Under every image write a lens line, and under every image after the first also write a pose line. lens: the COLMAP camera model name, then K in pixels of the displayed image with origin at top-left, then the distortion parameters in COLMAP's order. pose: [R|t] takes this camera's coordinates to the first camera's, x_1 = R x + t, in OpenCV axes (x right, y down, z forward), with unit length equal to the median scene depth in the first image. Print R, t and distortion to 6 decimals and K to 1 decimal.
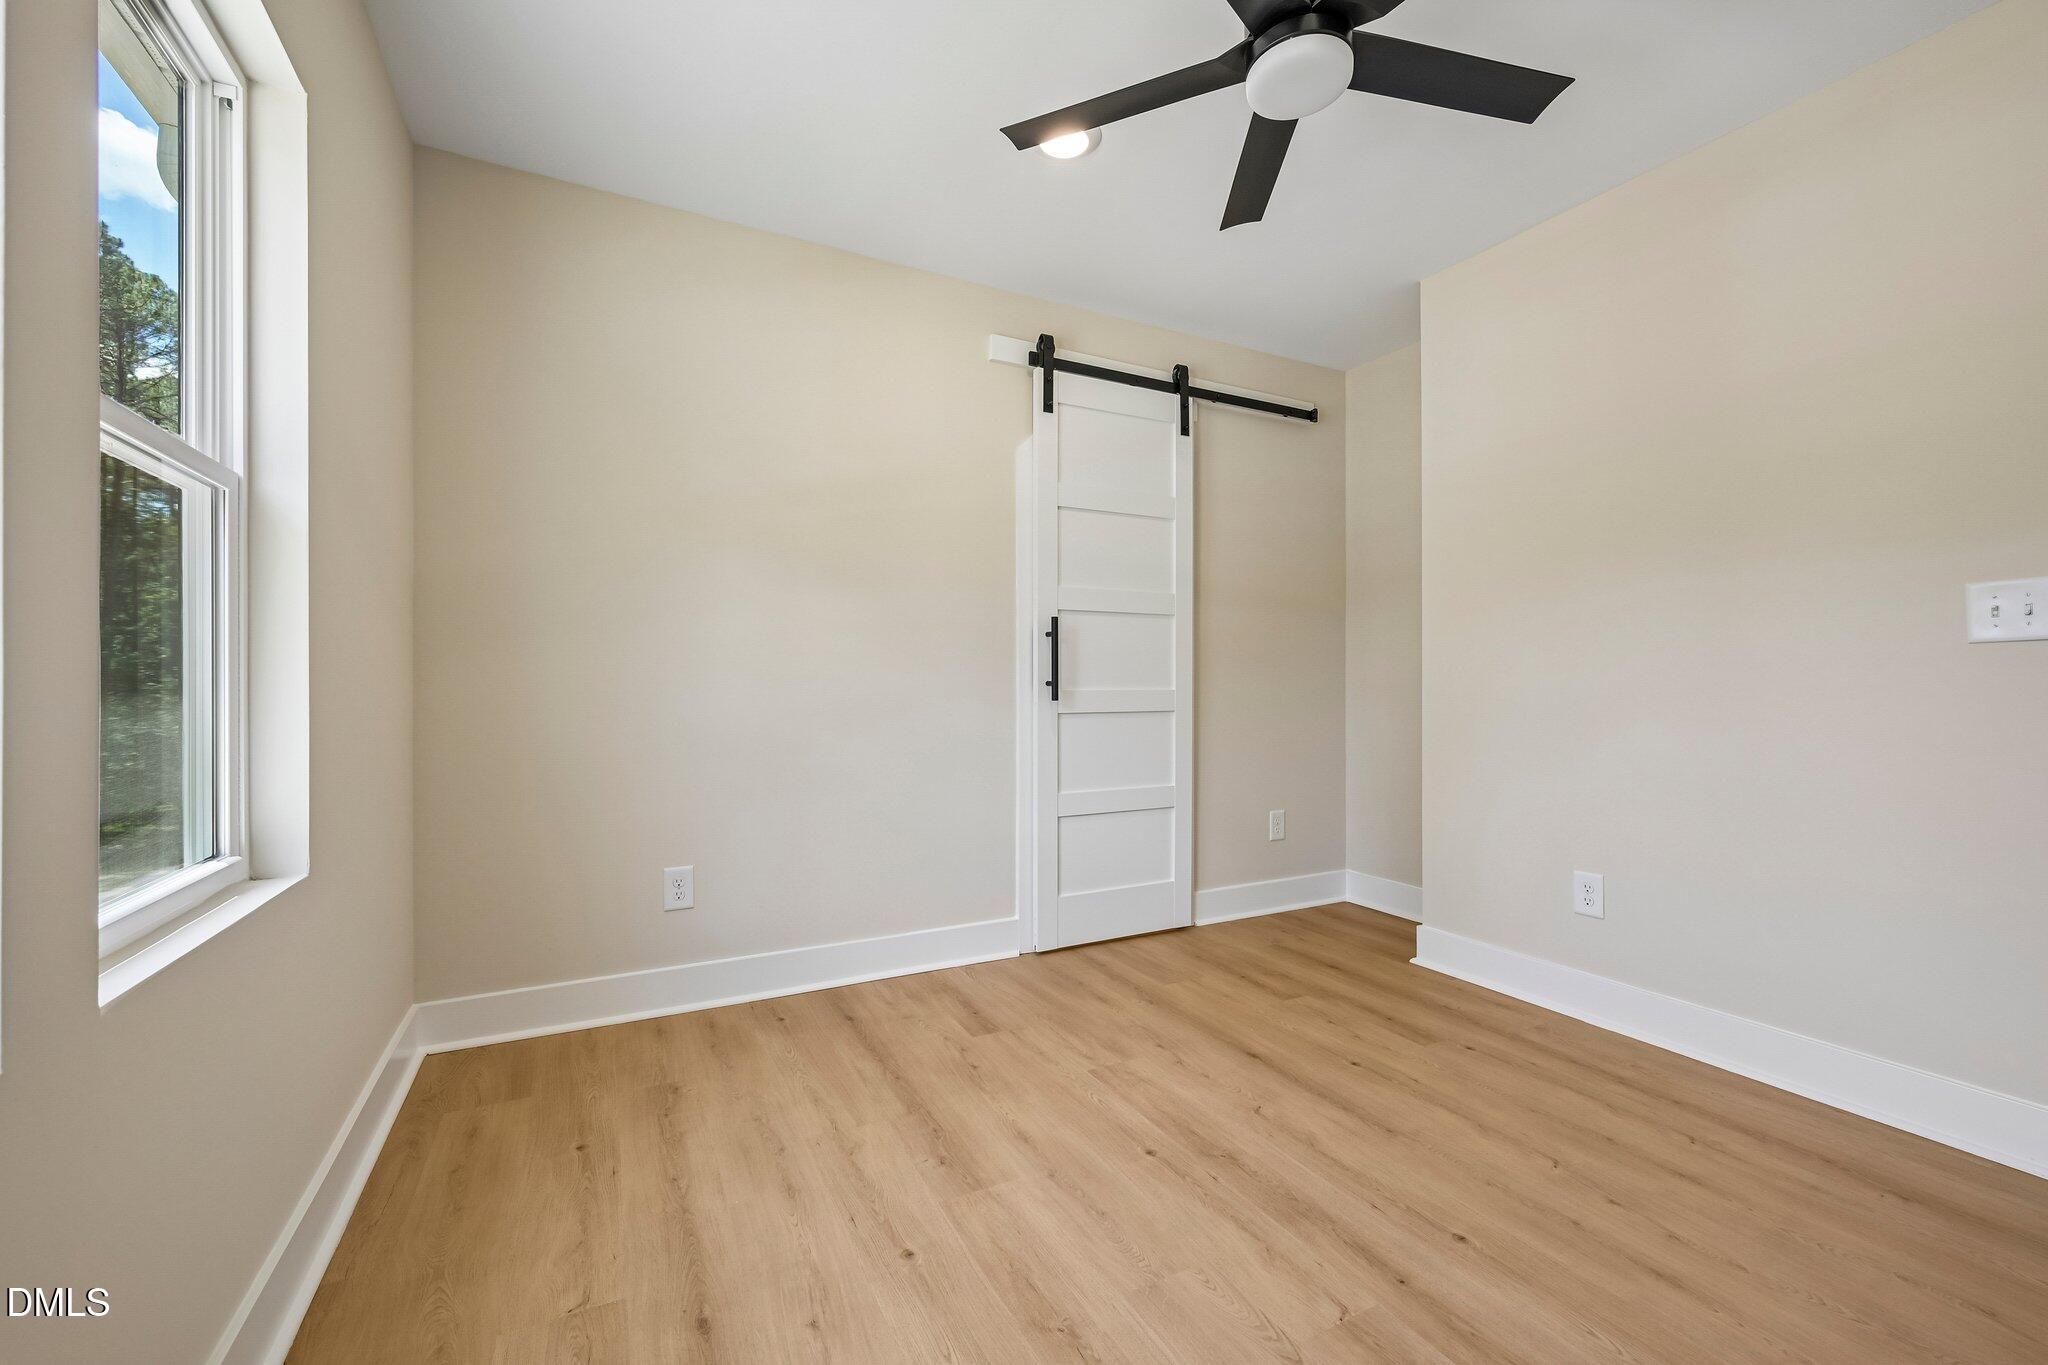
lens RADIAL K [[829.6, 0, 1025.6], [0, 829.6, 677.3], [0, 0, 1]] dist [-0.000958, -0.000087]
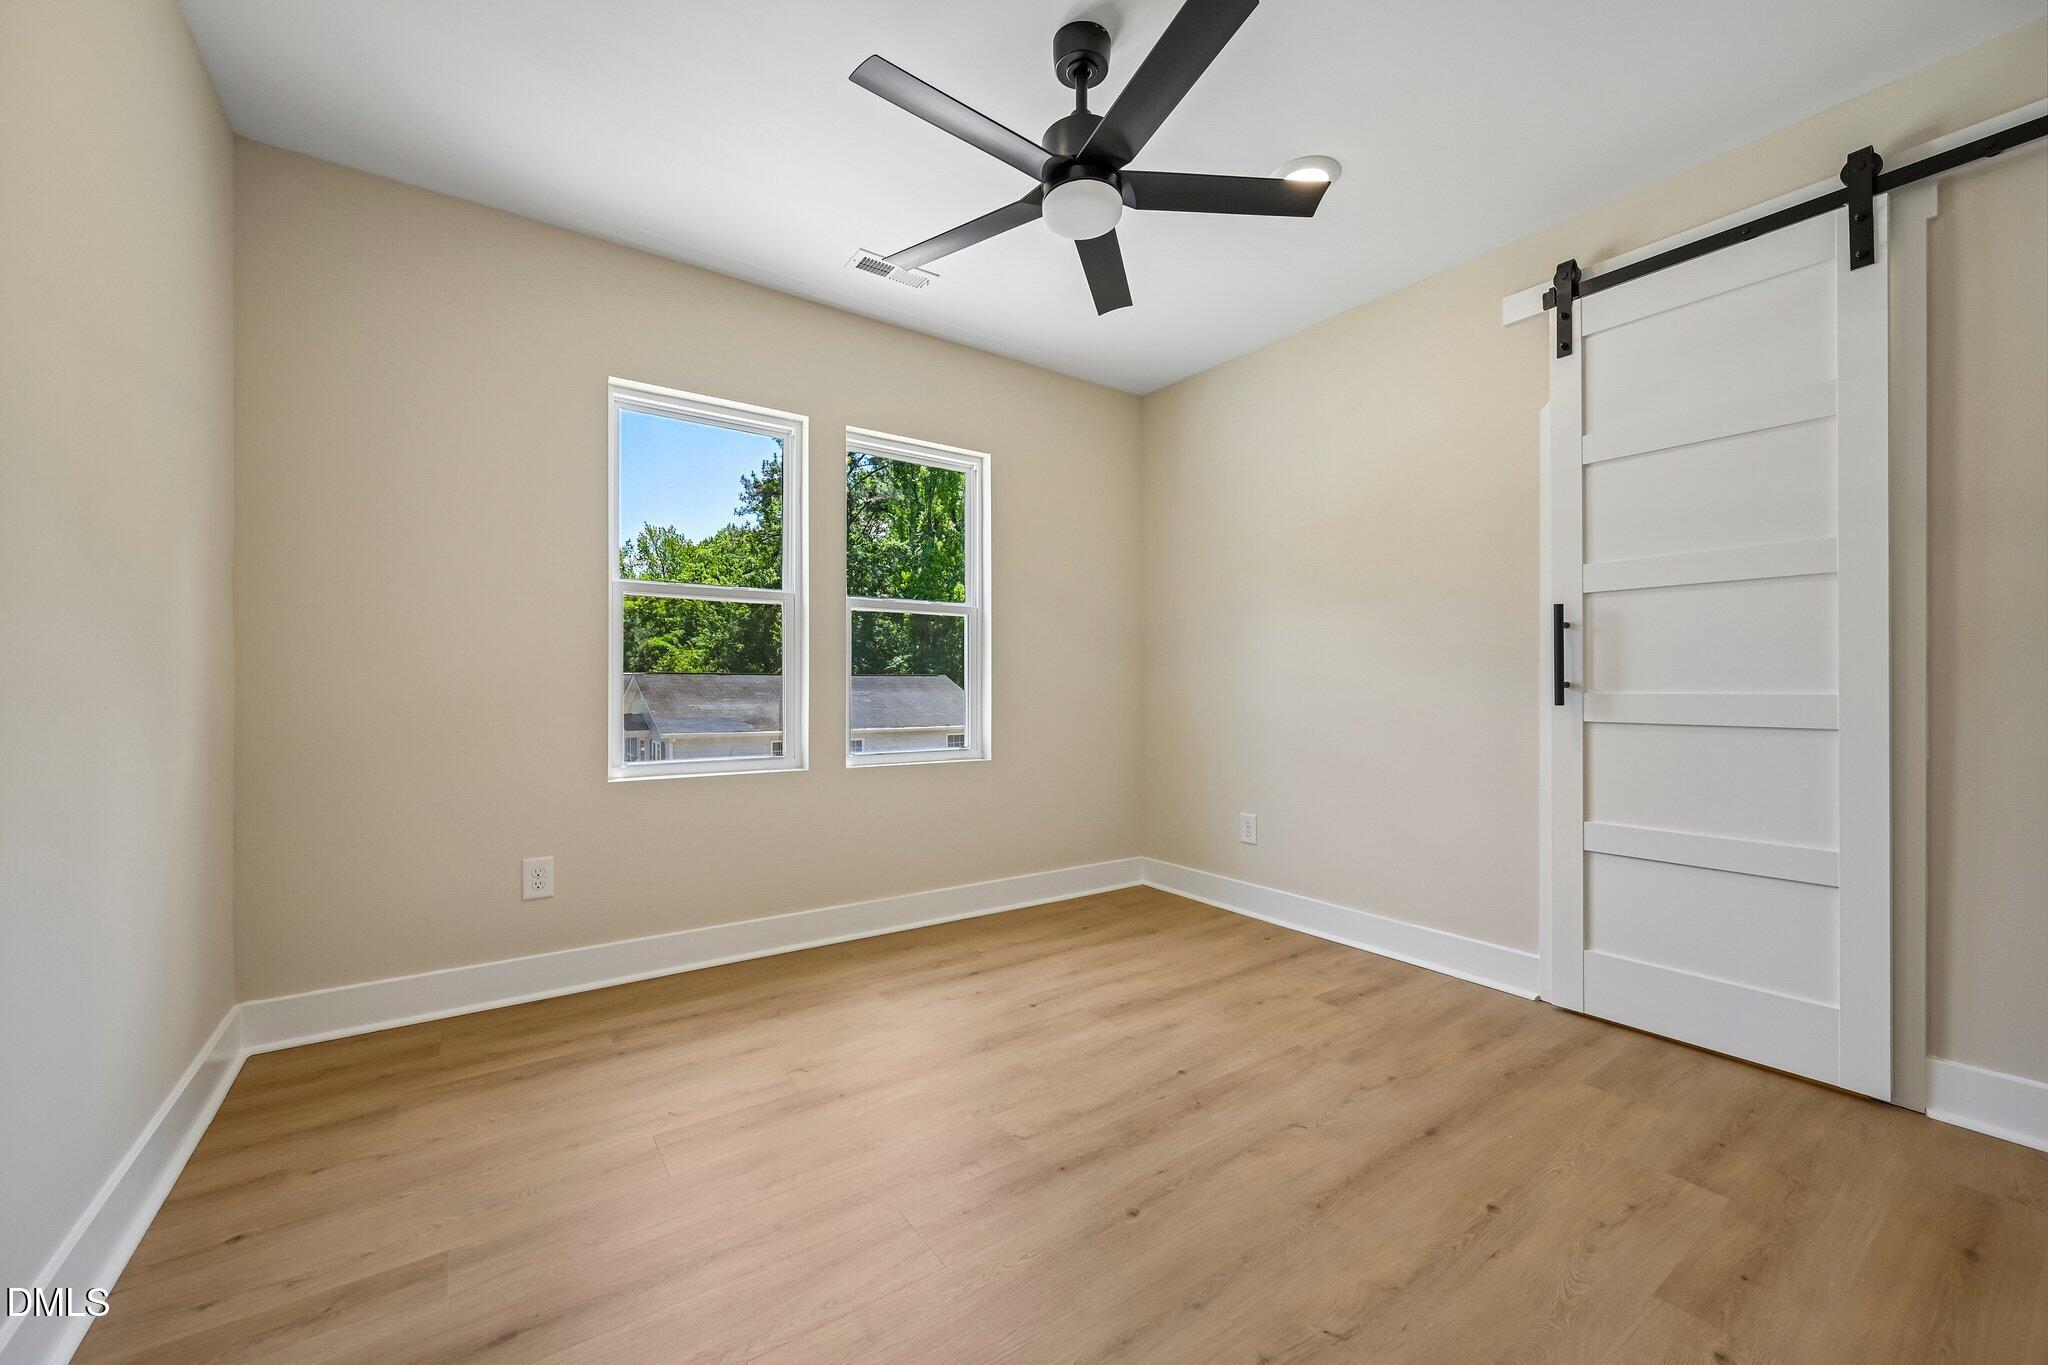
lens RADIAL K [[805.5, 0, 1027.3], [0, 805.5, 683.4], [0, 0, 1]] dist [-0.000469, -0.000141]
pose [[0.134553, -0.003631, -0.990900, 0.958834], [0.004546, 0.999985, -0.003047, 0.007268], [0.990896, -0.004095, 0.134567, 0.463998]]
